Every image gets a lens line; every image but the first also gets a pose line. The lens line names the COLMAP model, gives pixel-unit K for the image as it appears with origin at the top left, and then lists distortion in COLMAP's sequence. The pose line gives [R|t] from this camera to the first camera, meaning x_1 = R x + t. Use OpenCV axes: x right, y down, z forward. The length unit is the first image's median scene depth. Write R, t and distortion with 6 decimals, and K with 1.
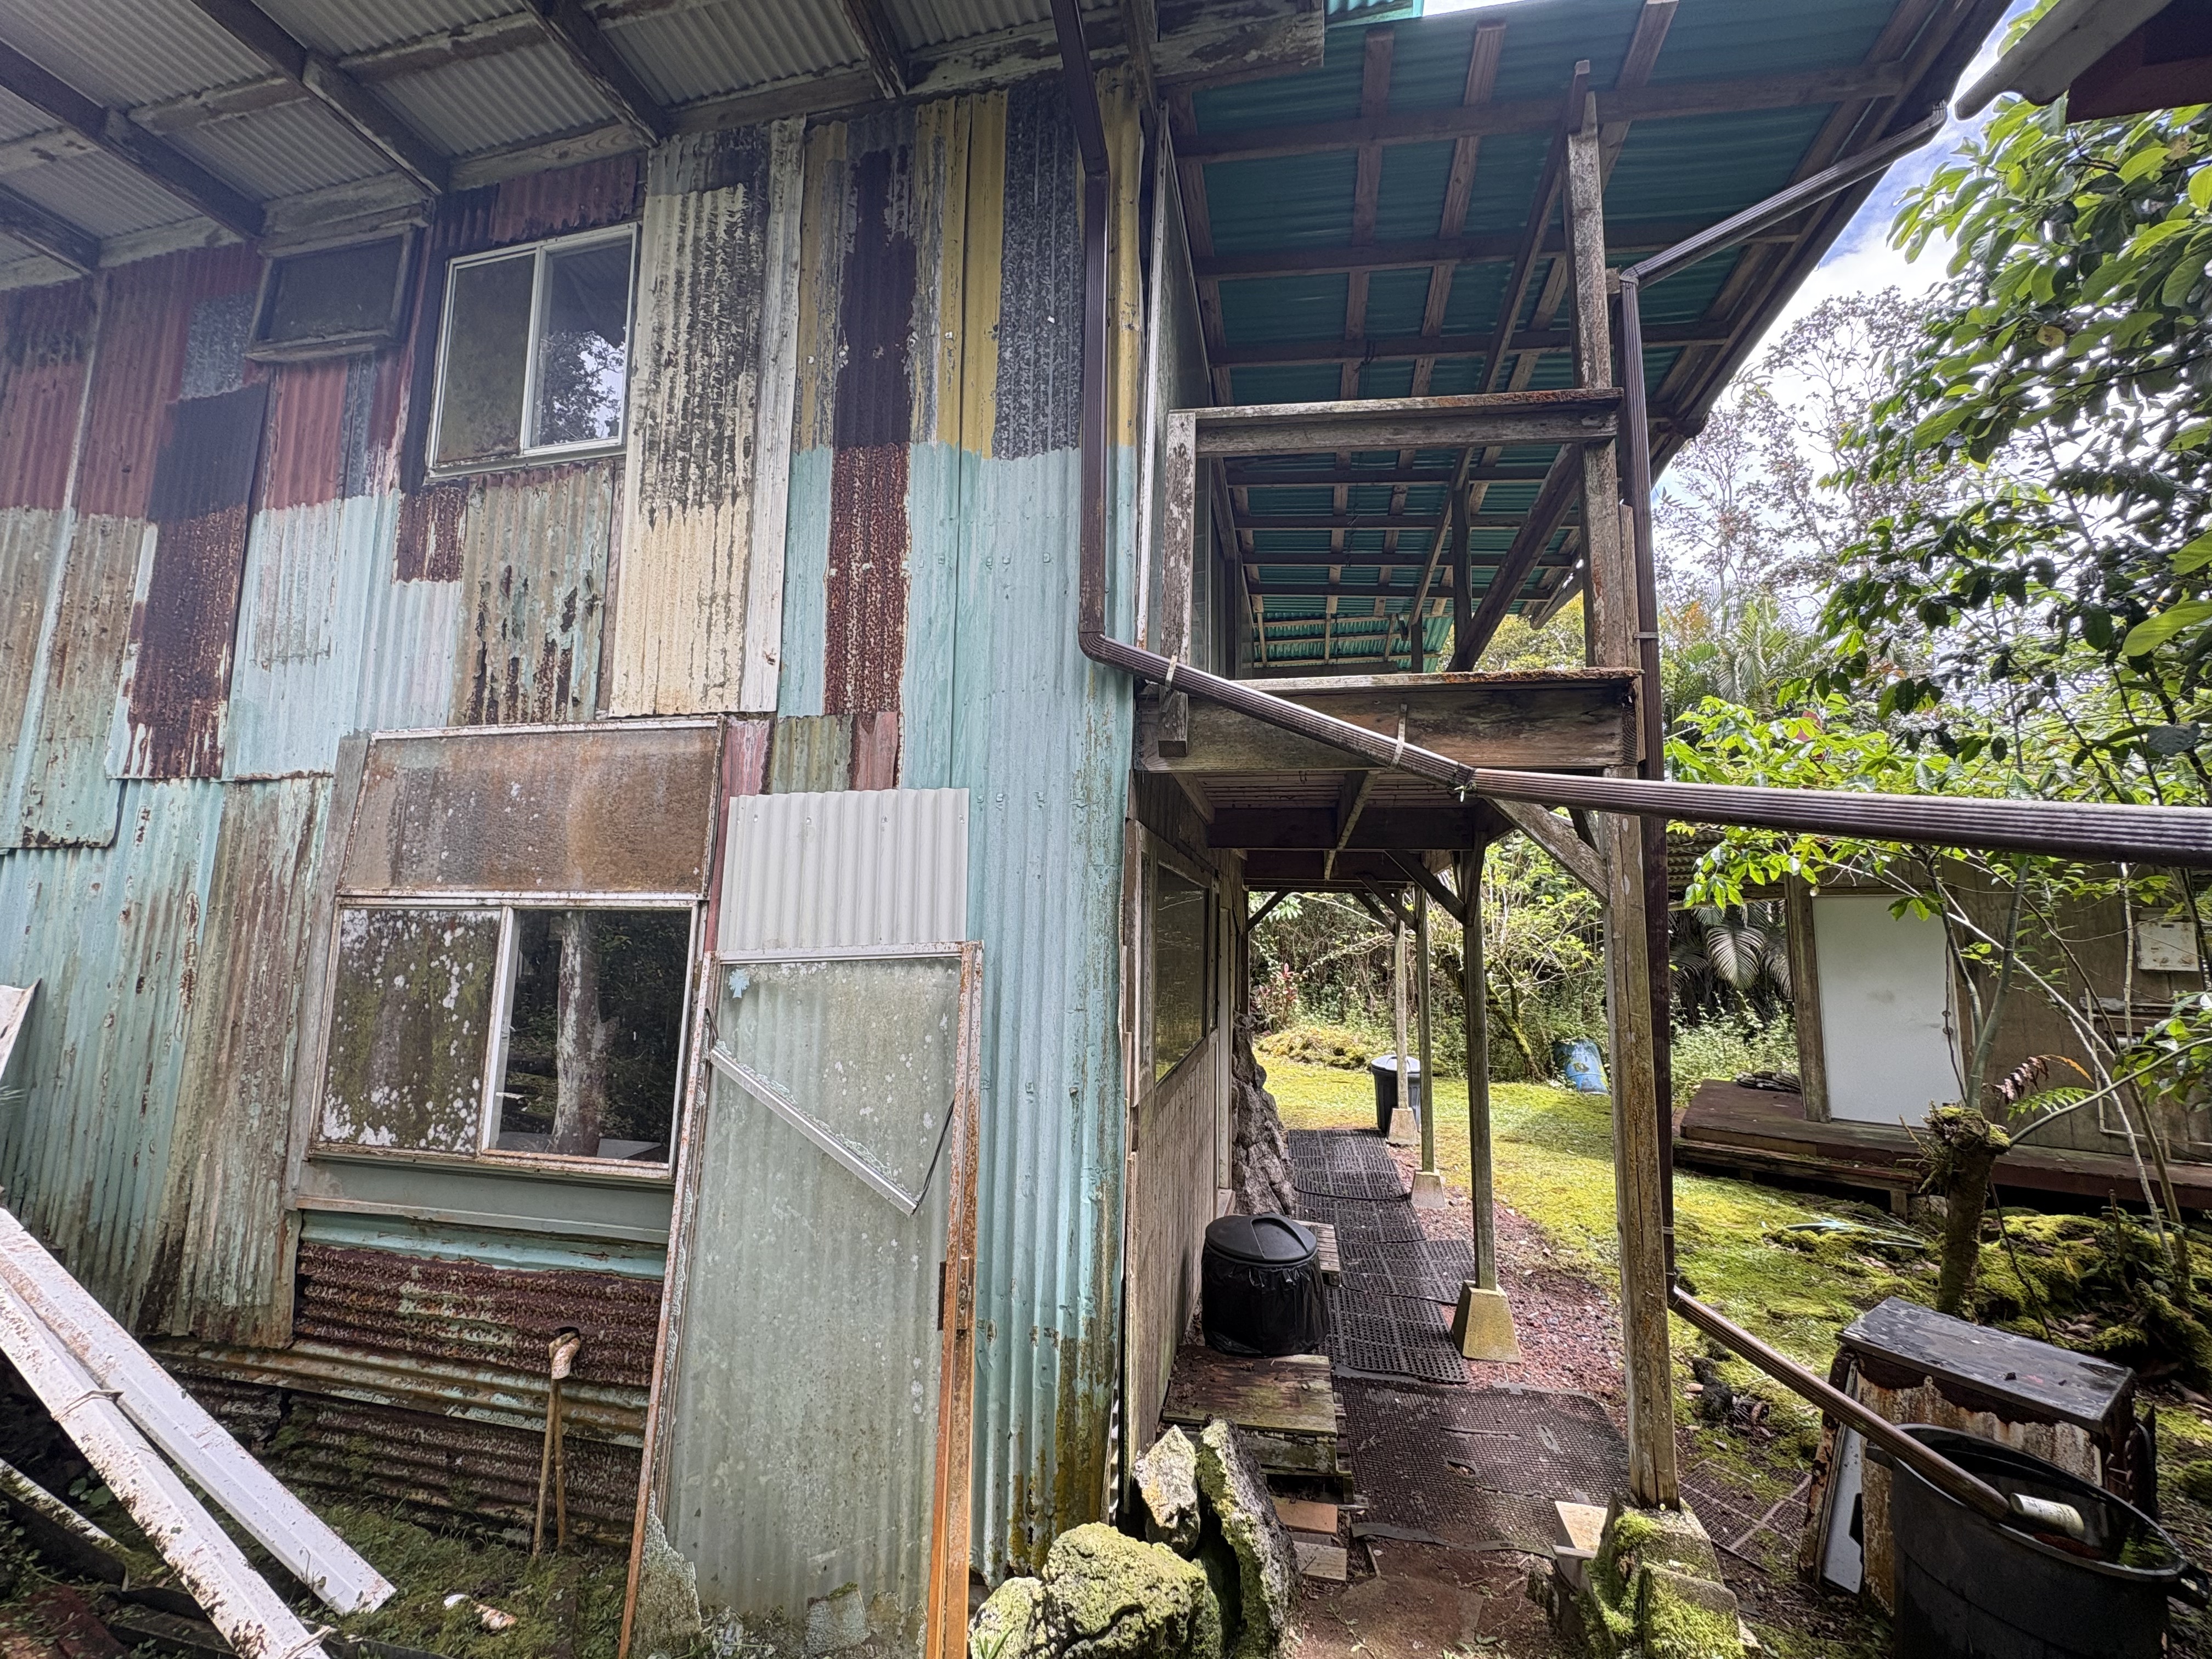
lens RADIAL K [[880.9, 0, 1114.0], [0, 880.9, 829.2], [0, 0, 1]] dist [0.001154, -0.000431]
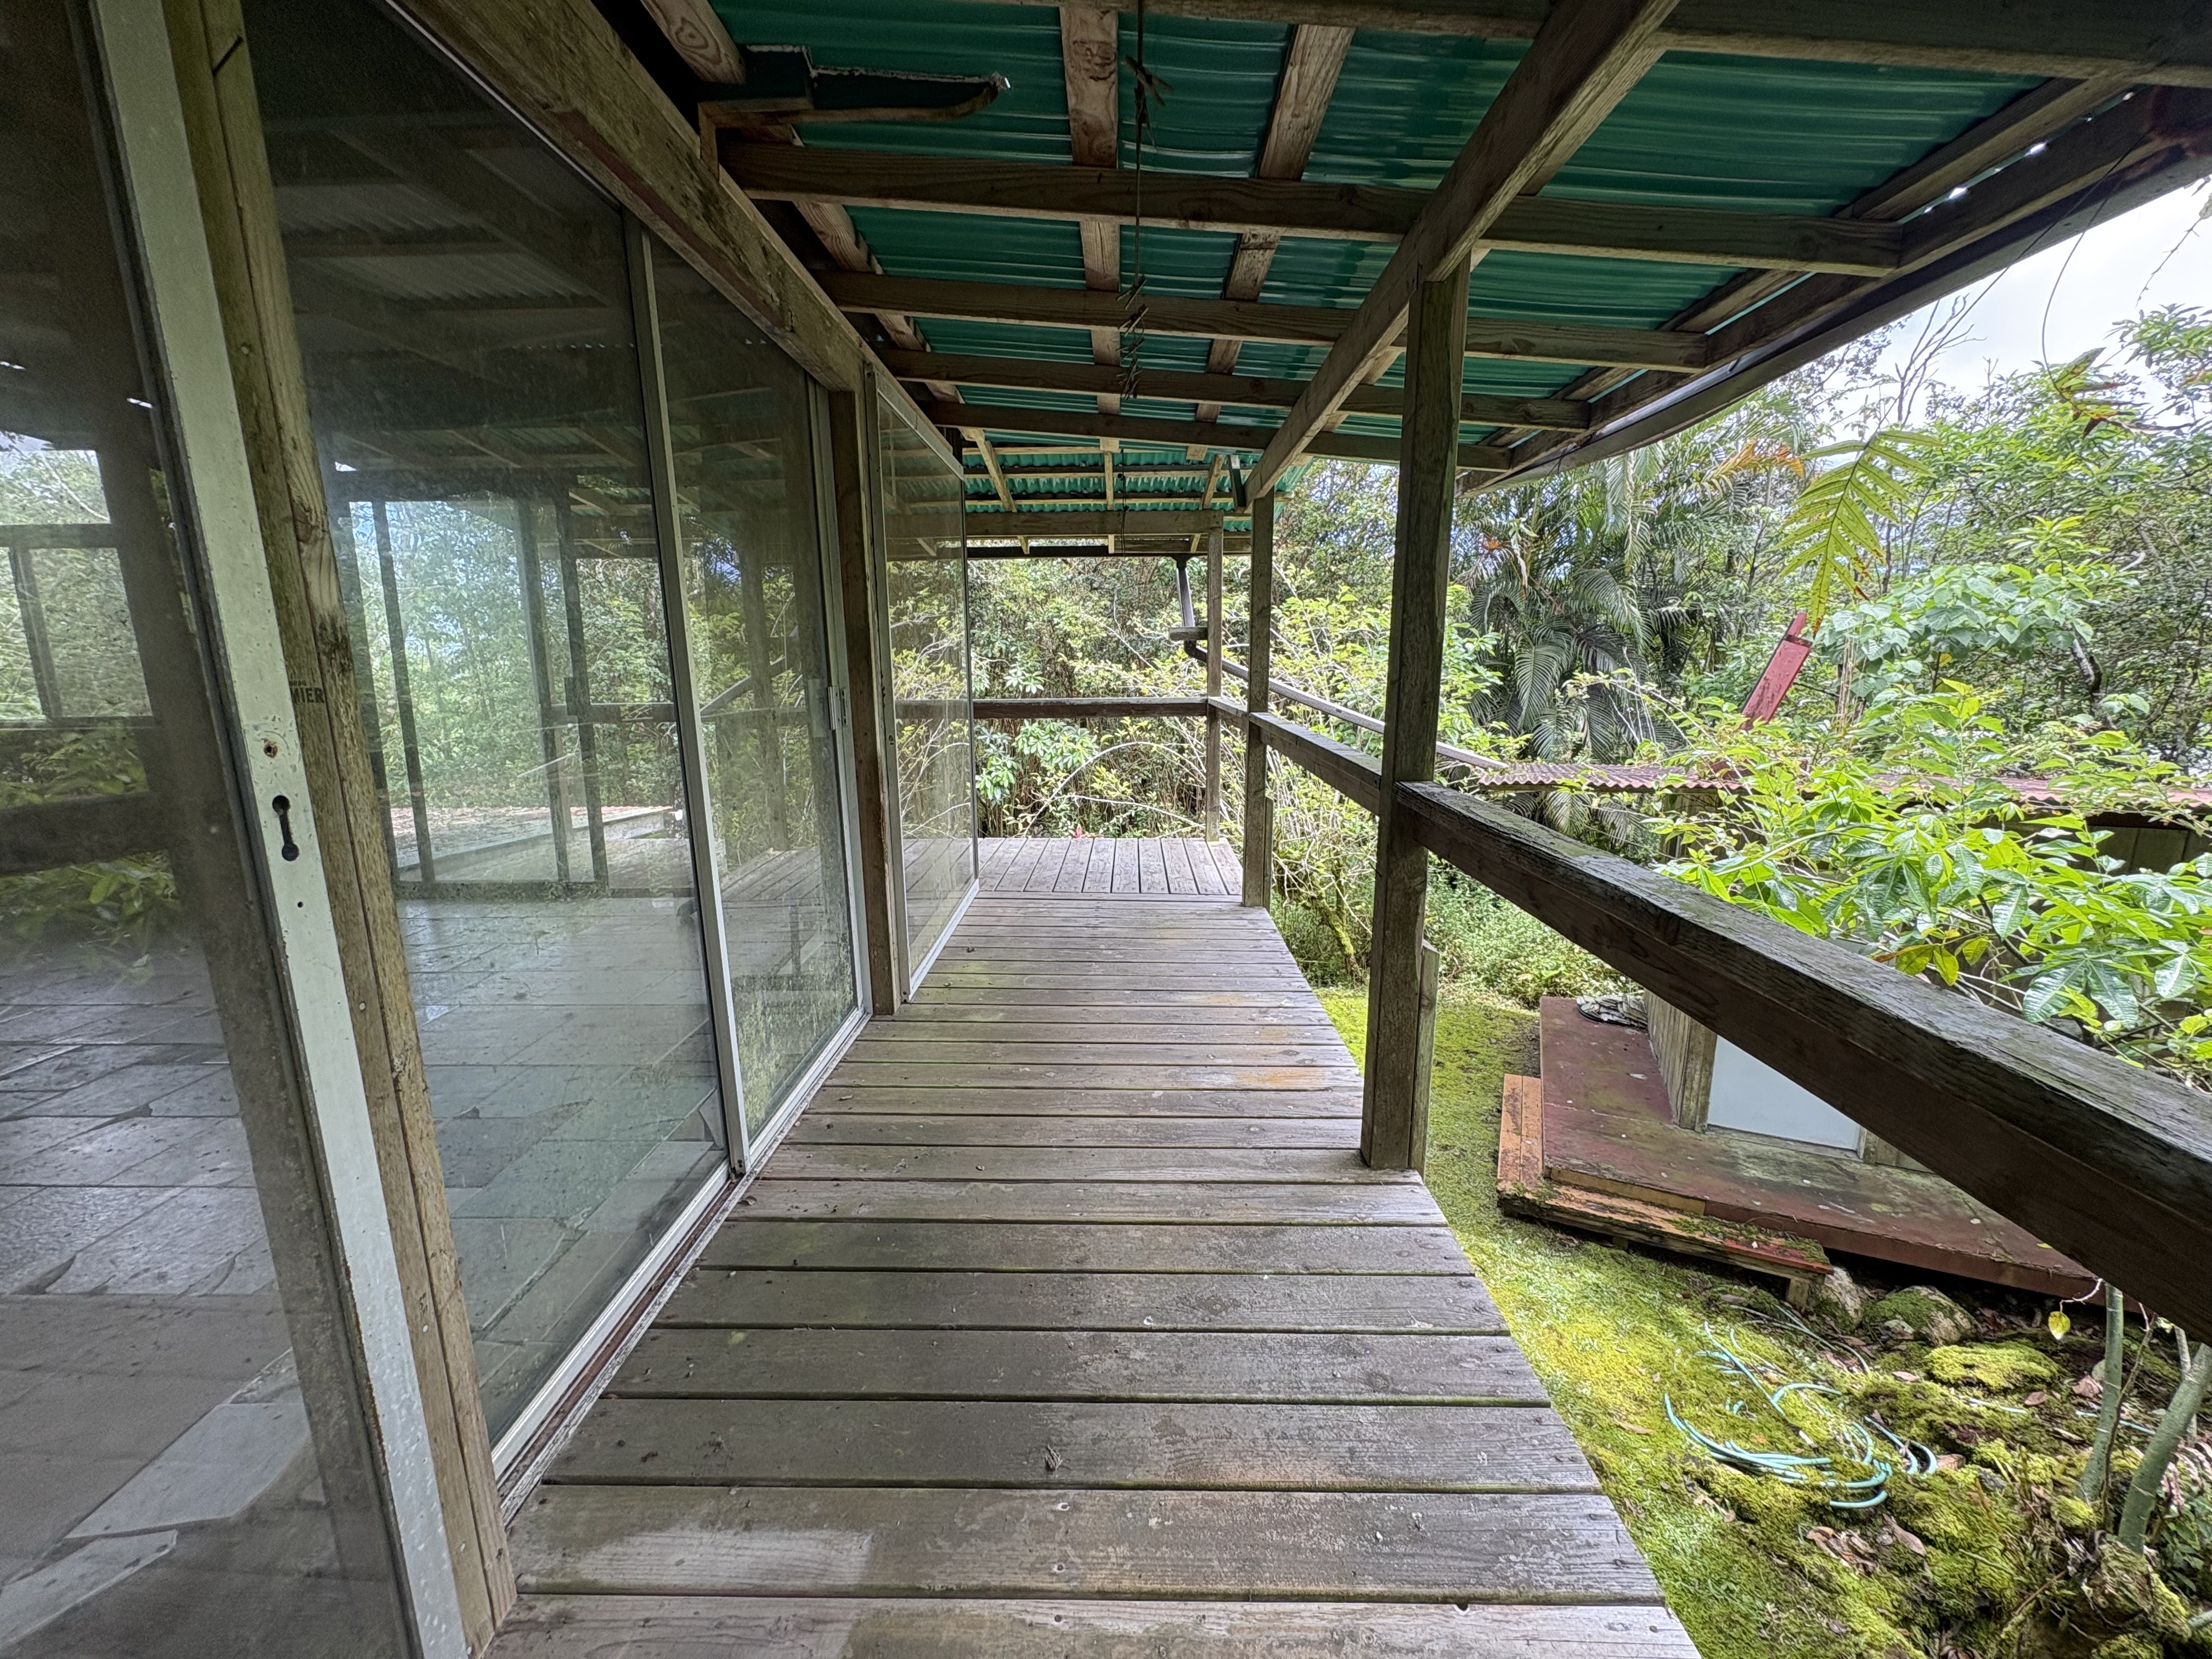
lens RADIAL K [[880.9, 0, 1107.1], [0, 880.9, 833.9], [0, 0, 1]] dist [0.001154, -0.000431]
pose [[0.979826, -0.069055, 0.187541, 0.086637], [0.004825, 0.946306, 0.323235, -0.132635], [-0.199792, -0.315810, 0.927549, 0.290520]]
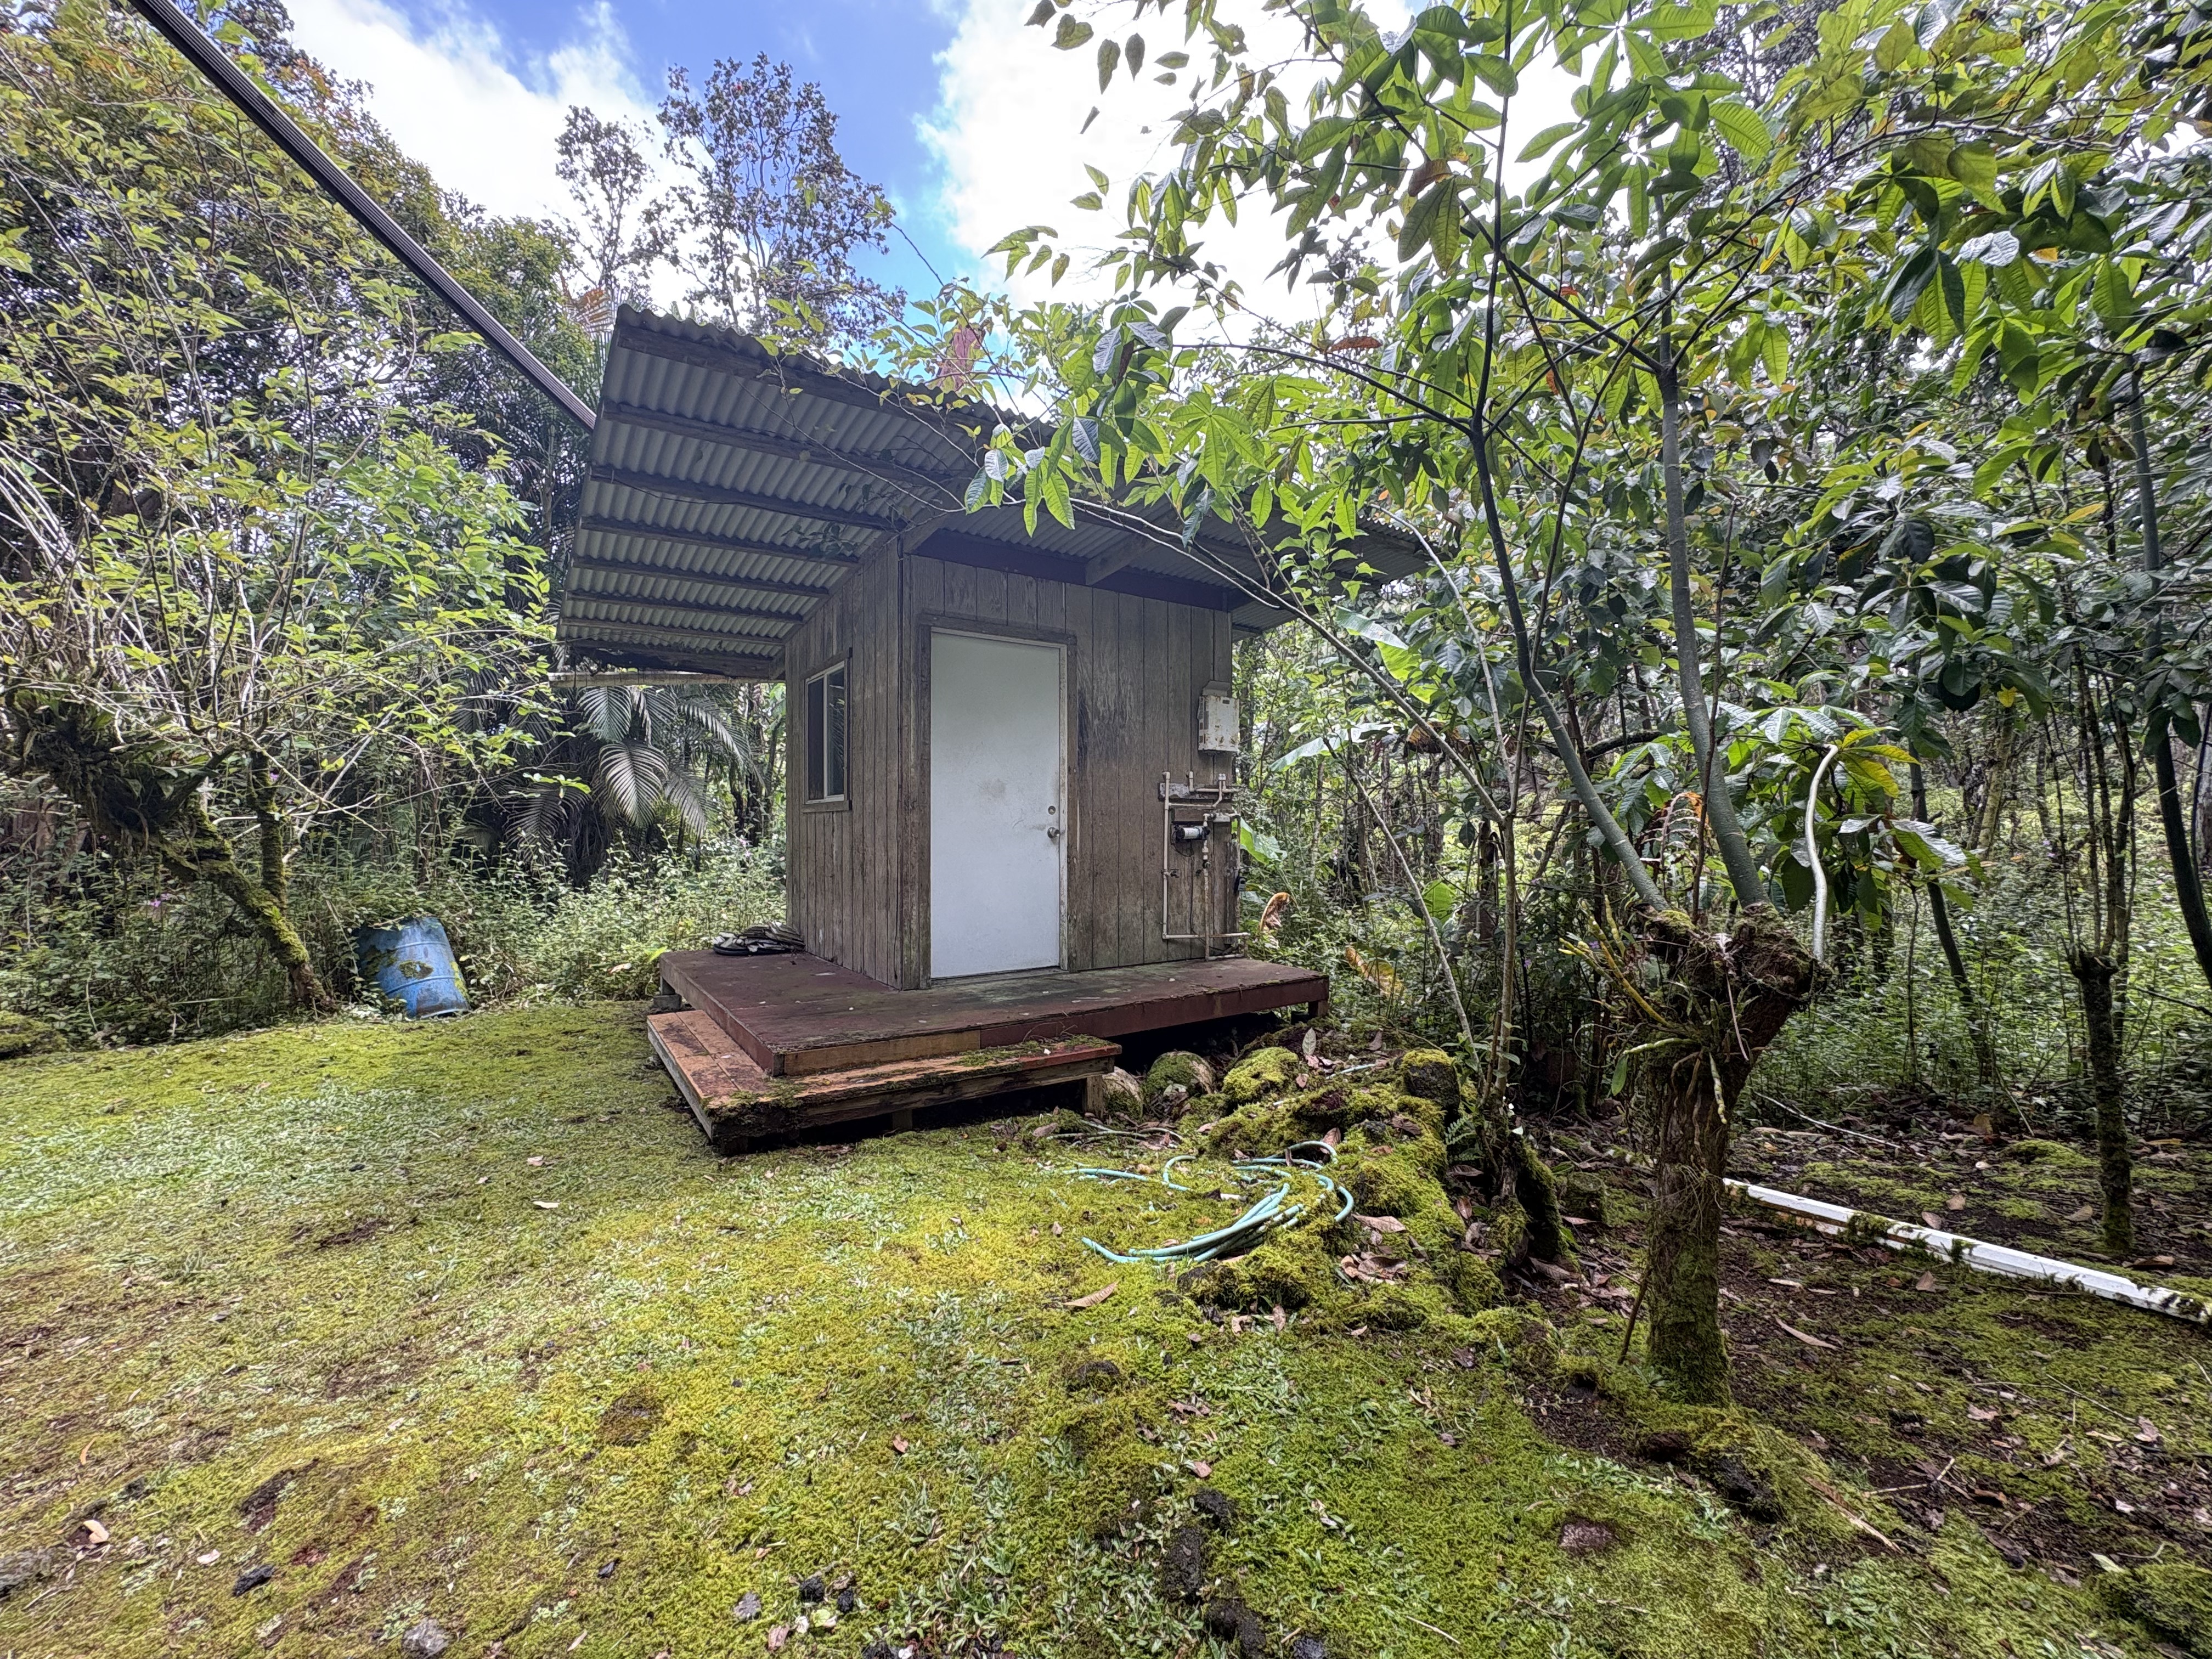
lens RADIAL K [[880.9, 0, 1099.8], [0, 880.9, 824.3], [0, 0, 1]] dist [0.001154, -0.000431]
pose [[0.333727, -0.013669, 0.942571, 0.173097], [-0.108297, 0.992719, 0.052740, 0.114041], [-0.936428, -0.119678, 0.329817, 0.461025]]
